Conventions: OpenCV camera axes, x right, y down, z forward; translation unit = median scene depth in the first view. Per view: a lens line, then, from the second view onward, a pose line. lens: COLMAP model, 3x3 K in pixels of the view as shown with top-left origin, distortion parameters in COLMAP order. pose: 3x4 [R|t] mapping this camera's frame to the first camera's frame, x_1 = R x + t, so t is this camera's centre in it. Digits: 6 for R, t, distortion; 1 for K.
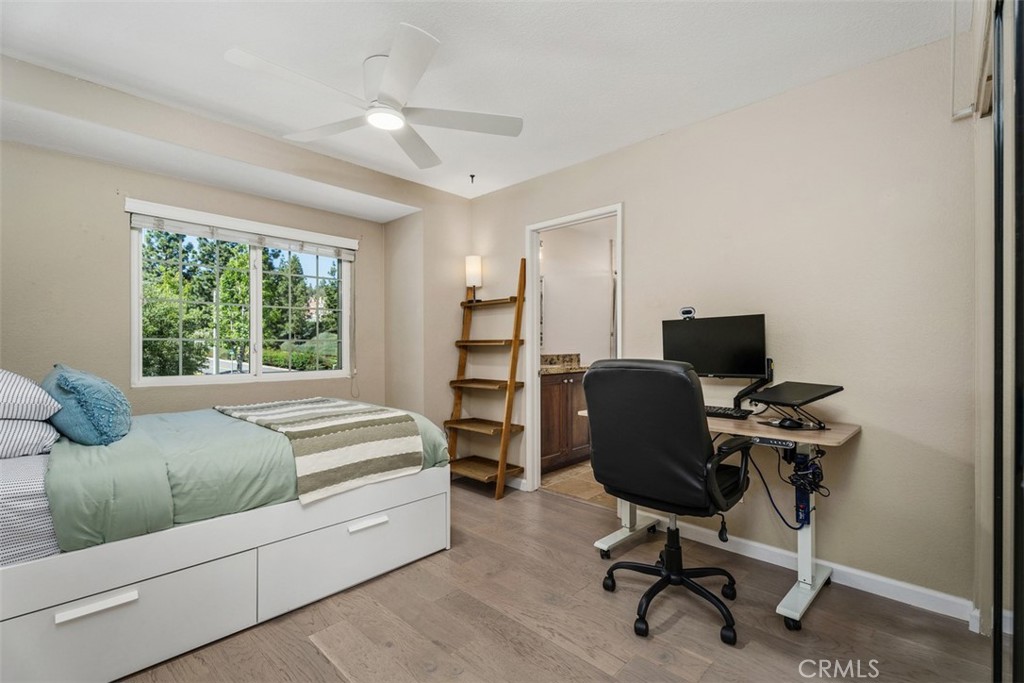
lens RADIAL K [[452.5, 0, 510.5], [0, 452.5, 339.8], [0, 0, 1]] dist [0.000106, -0.000519]
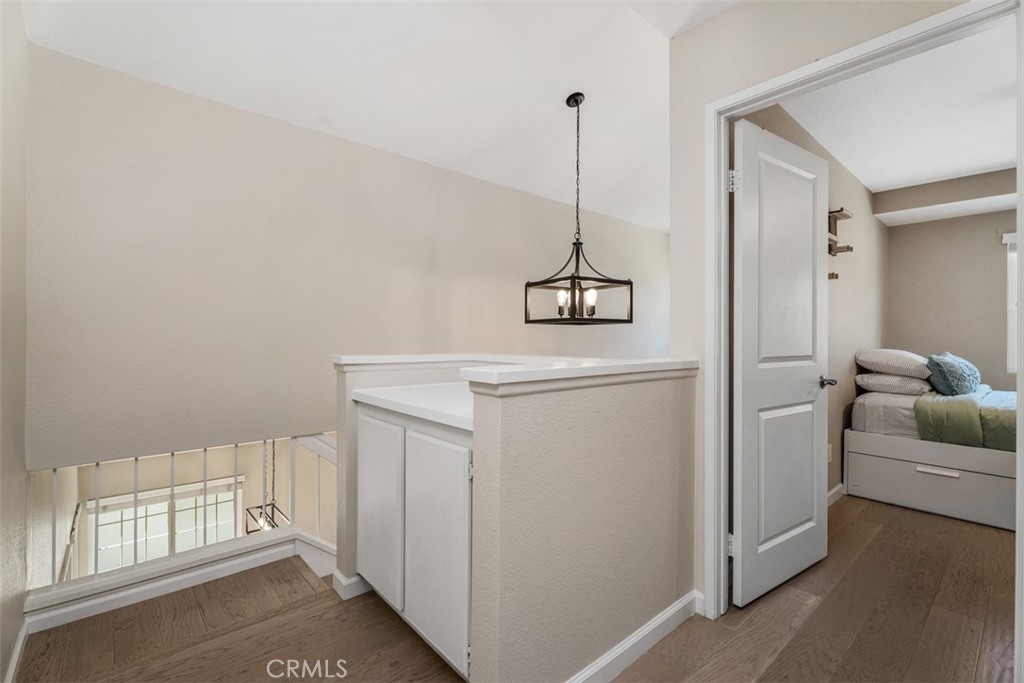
lens RADIAL K [[452.5, 0, 510.5], [0, 452.5, 339.8], [0, 0, 1]] dist [0.000106, -0.000519]
pose [[-0.094279, -0.001219, -0.995545, 1.060221], [0.002815, 0.999995, -0.001491, 0.005505], [0.995542, -0.002943, -0.094275, -0.579855]]
